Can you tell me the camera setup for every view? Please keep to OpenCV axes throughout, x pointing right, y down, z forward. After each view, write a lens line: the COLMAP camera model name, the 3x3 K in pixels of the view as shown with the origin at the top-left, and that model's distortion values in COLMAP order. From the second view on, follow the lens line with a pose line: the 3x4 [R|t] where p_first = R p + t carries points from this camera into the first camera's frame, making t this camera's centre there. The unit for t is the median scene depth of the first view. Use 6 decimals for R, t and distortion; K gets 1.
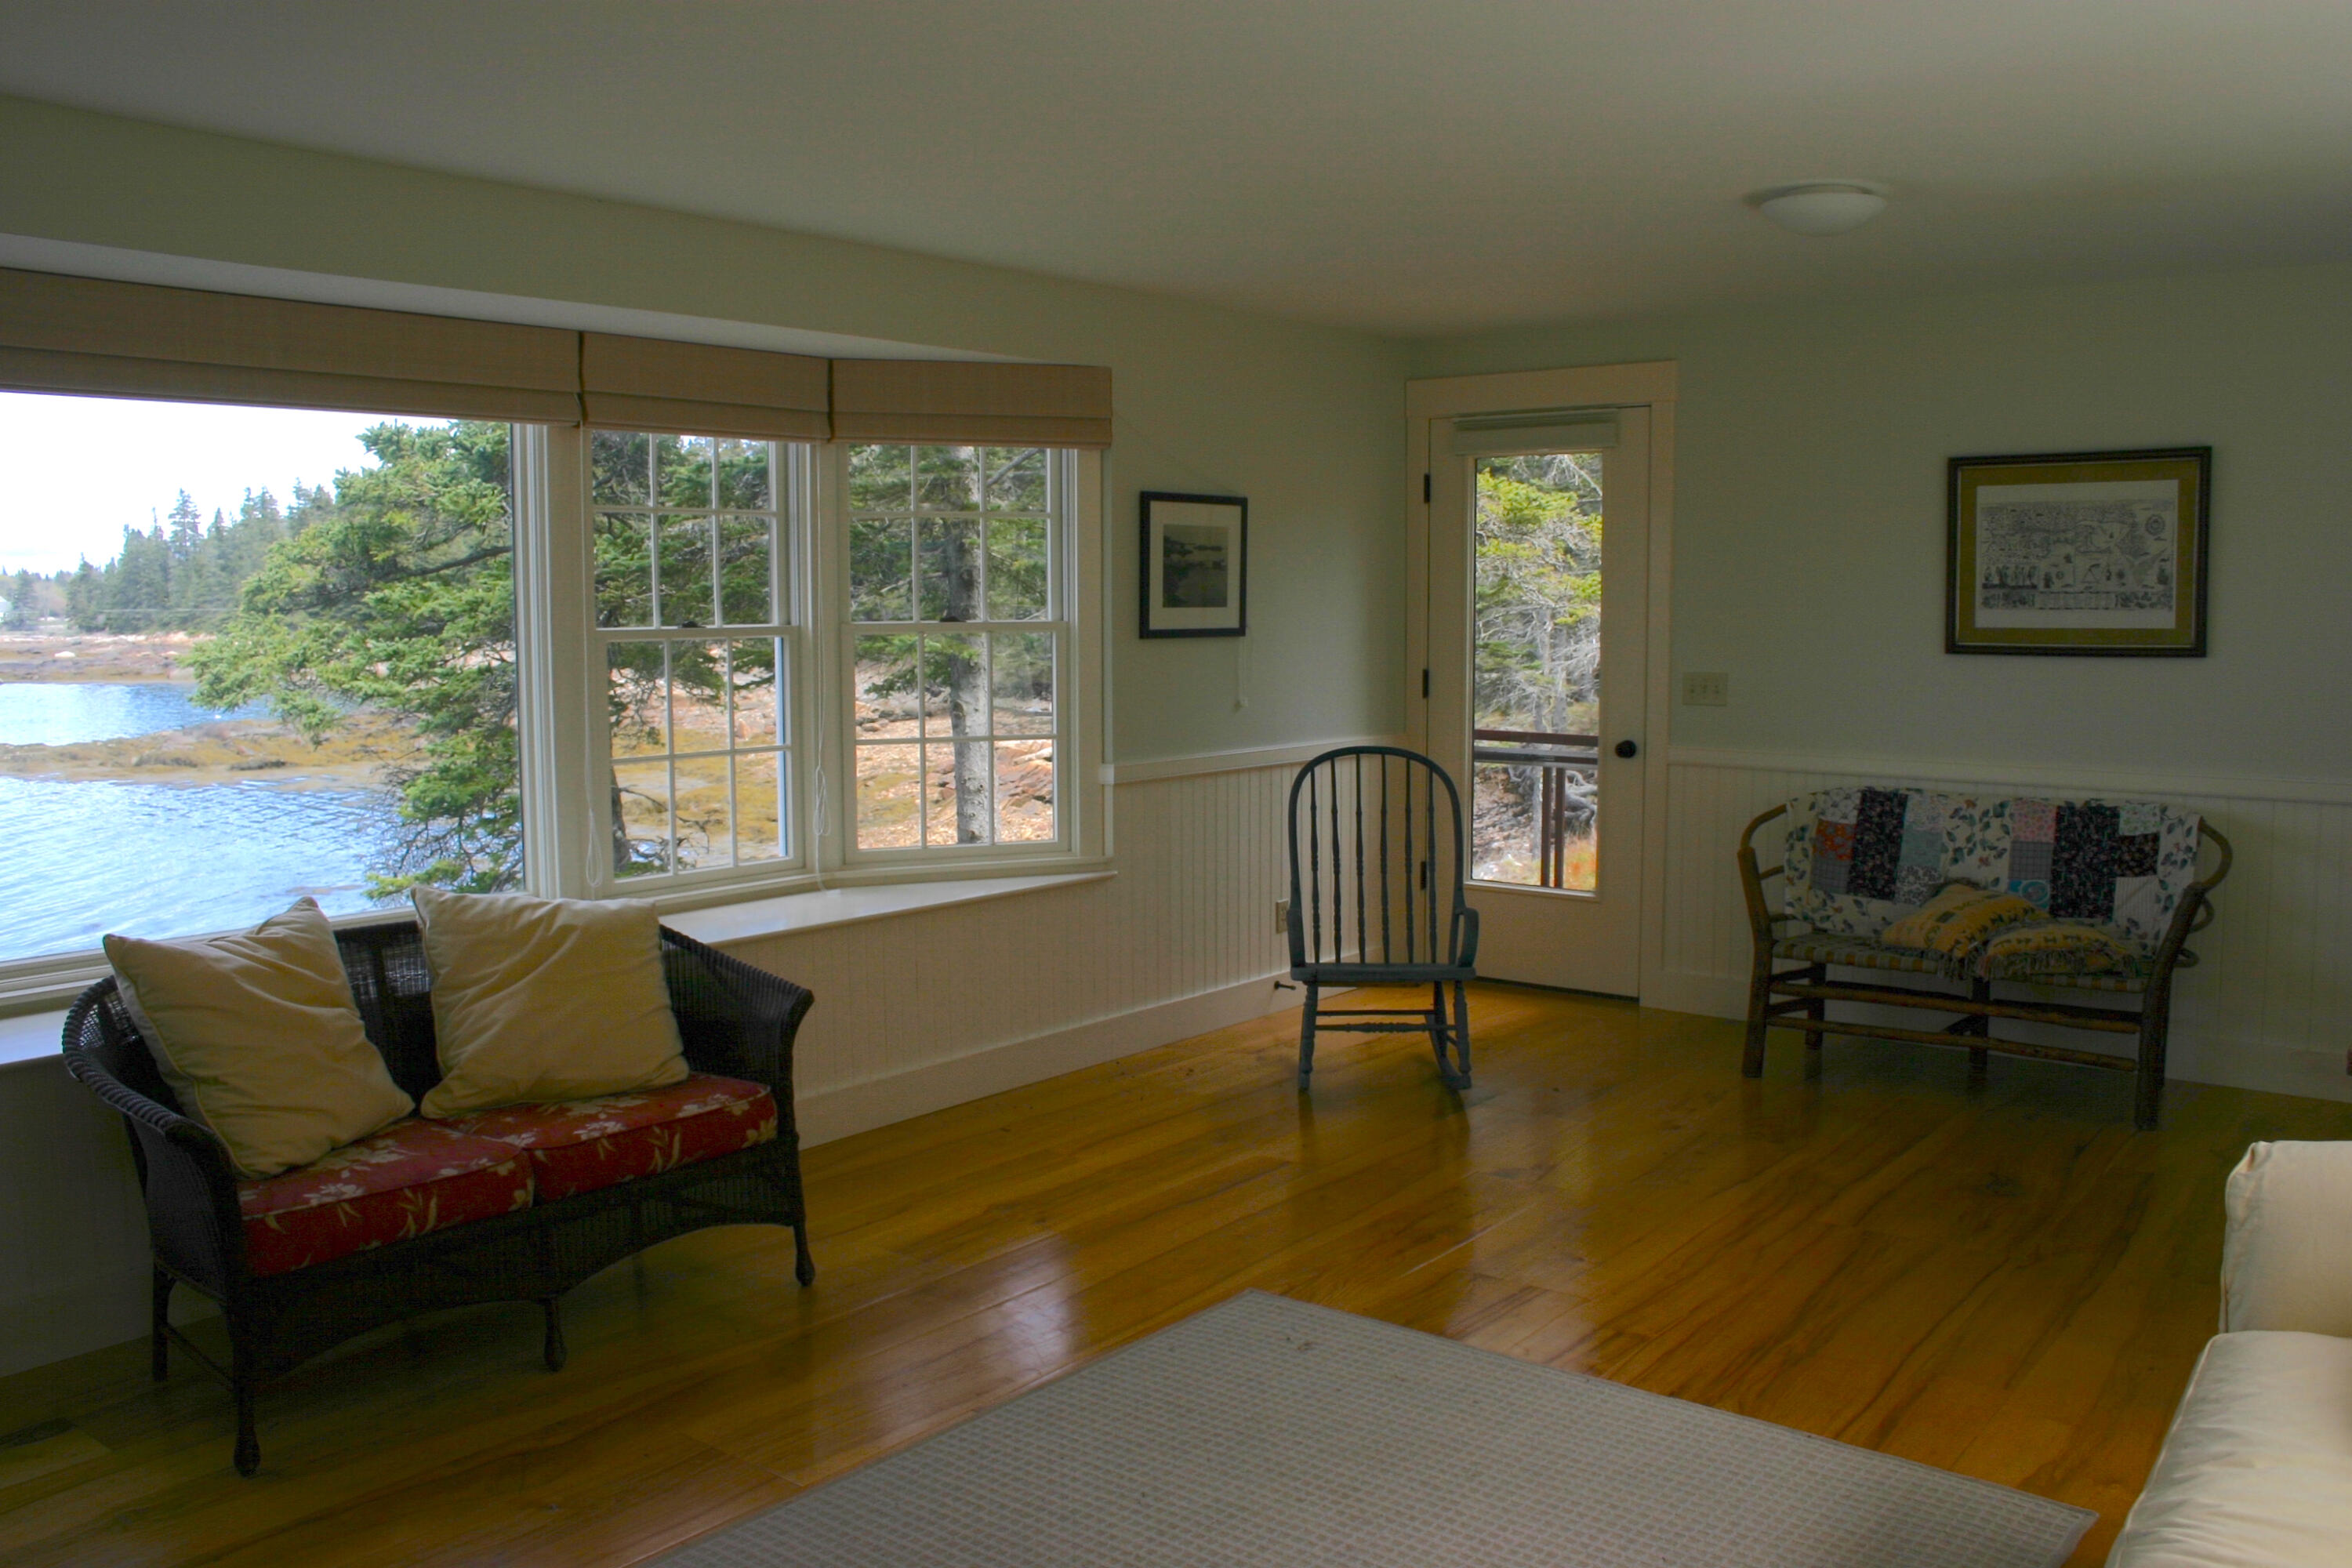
lens RADIAL K [[1992.5, 0, 1176.0], [0, 1992.5, 784.0], [0, 0, 1]] dist [-0.096215, 0.005307]
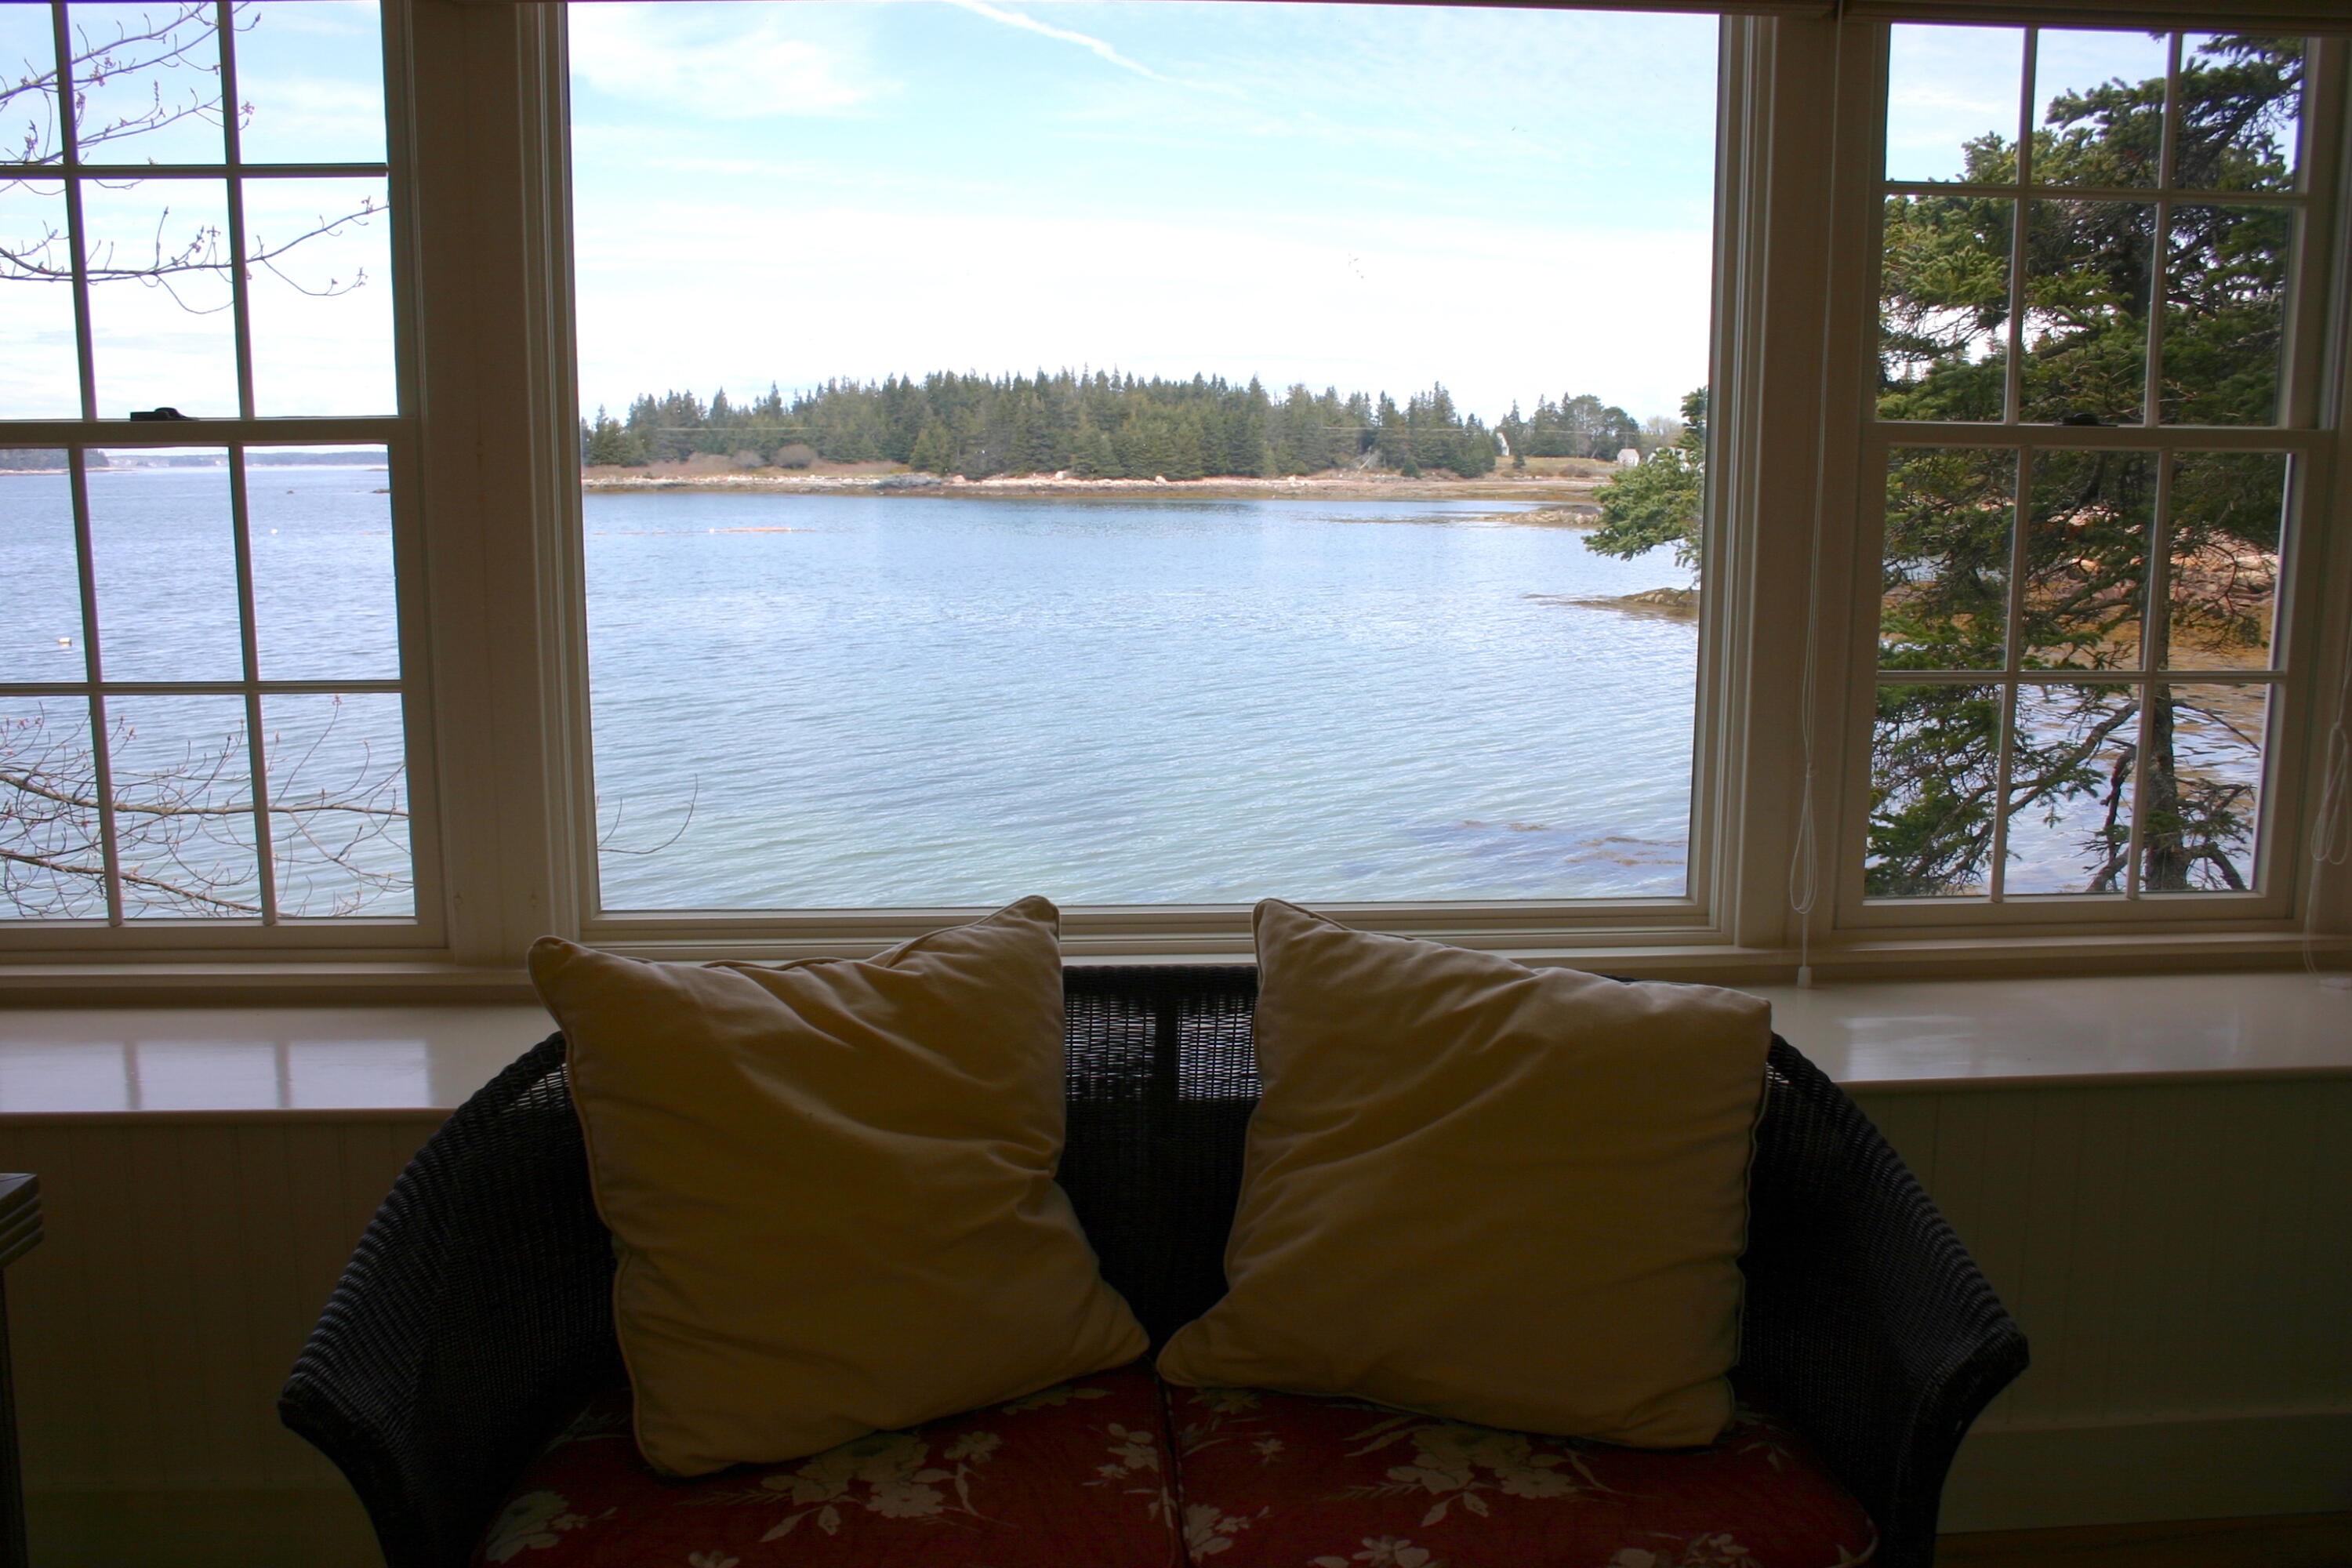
lens RADIAL K [[1992.5, 0, 1176.0], [0, 1992.5, 784.0], [0, 0, 1]] dist [-0.096215, 0.005307]
pose [[0.674654, 0.124849, -0.727499, -0.037201], [-0.074456, 0.992075, 0.101207, -0.027120], [0.734370, -0.014113, 0.678603, 0.642815]]
